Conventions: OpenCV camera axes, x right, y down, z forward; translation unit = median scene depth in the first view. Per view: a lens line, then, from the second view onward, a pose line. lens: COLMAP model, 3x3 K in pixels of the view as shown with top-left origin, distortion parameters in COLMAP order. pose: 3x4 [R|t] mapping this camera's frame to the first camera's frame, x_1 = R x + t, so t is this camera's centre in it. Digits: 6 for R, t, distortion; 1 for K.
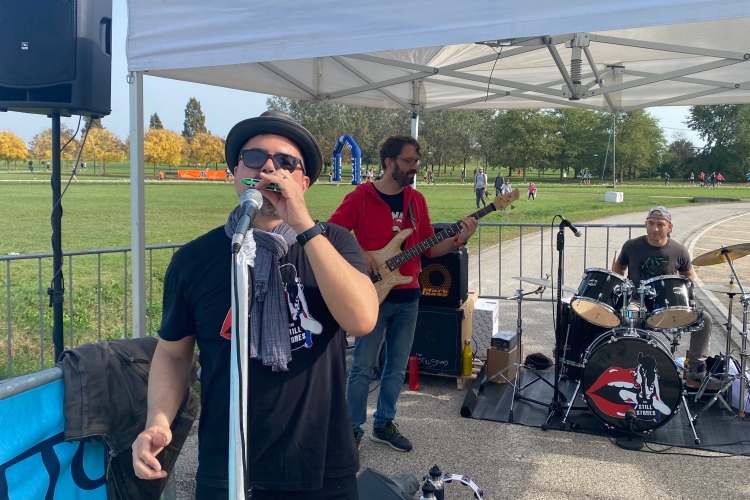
lens RADIAL K [[709.1, 0, 375.0], [0, 709.1, 250.0], [0, 0, 1]] dist [0.150907, -0.280281]
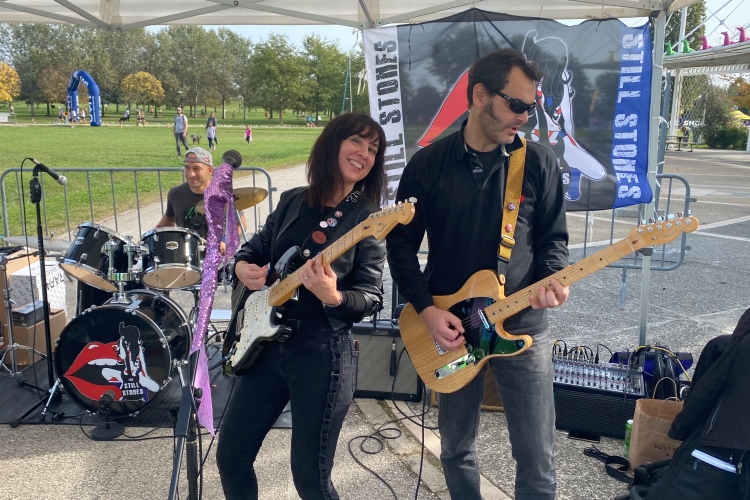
lens RADIAL K [[709.1, 0, 375.0], [0, 709.1, 250.0], [0, 0, 1]] dist [0.150907, -0.280281]
pose [[0.952343, -0.054169, 0.300180, 0.375462], [0.030561, 0.996098, 0.082794, -0.001734], [-0.303494, -0.069675, 0.950282, 0.114580]]
